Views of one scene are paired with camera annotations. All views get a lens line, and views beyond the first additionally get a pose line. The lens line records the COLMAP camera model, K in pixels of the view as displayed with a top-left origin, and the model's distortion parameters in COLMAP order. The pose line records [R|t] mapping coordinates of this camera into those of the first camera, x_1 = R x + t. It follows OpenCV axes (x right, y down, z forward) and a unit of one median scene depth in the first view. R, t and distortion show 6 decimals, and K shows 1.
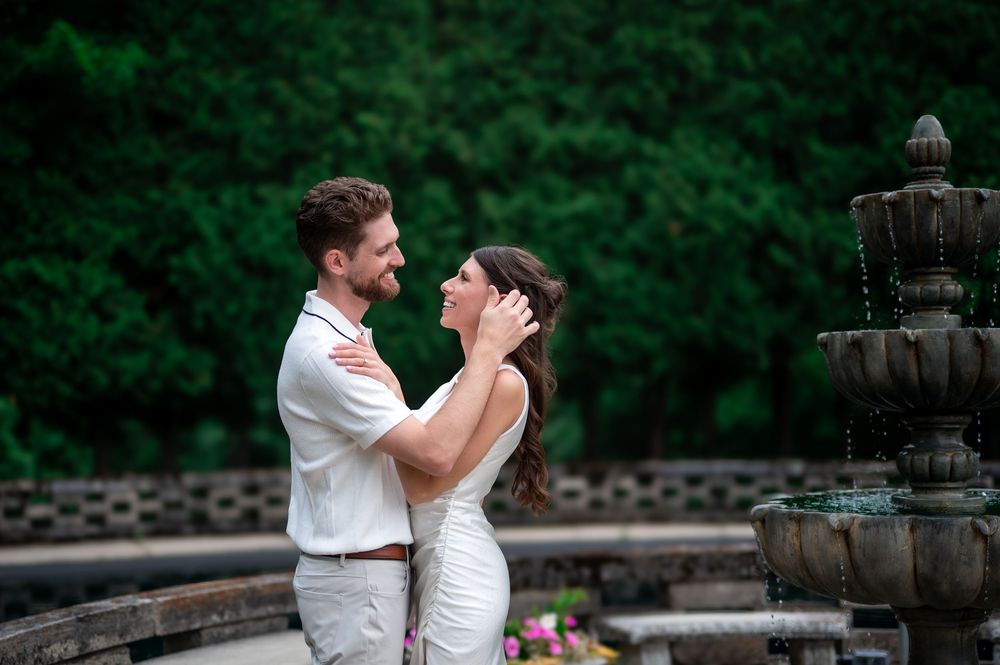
lens RADIAL K [[1409.7, 0, 500.0], [0, 1409.7, 332.5], [0, 0, 1]] dist [-0.006873, -0.013692]
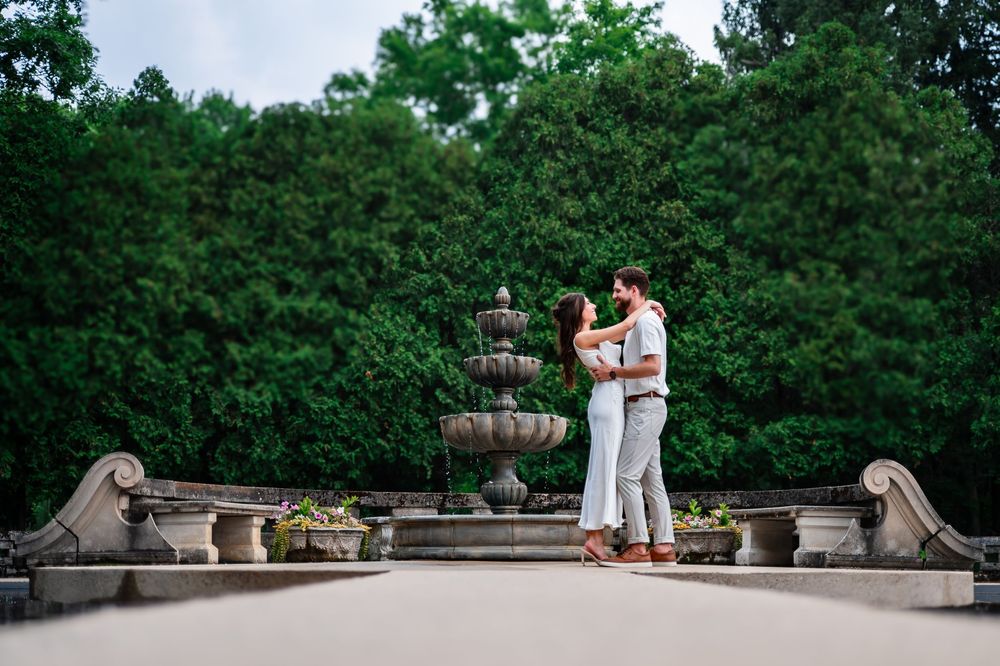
lens RADIAL K [[1409.7, 0, 500.0], [0, 1409.7, 333.0], [0, 0, 1]] dist [-0.006873, -0.013692]
pose [[0.970126, 0.056979, 0.235815, -0.077829], [-0.025445, 0.990564, -0.134666, 0.067081], [-0.241263, 0.124643, 0.962422, -0.361885]]
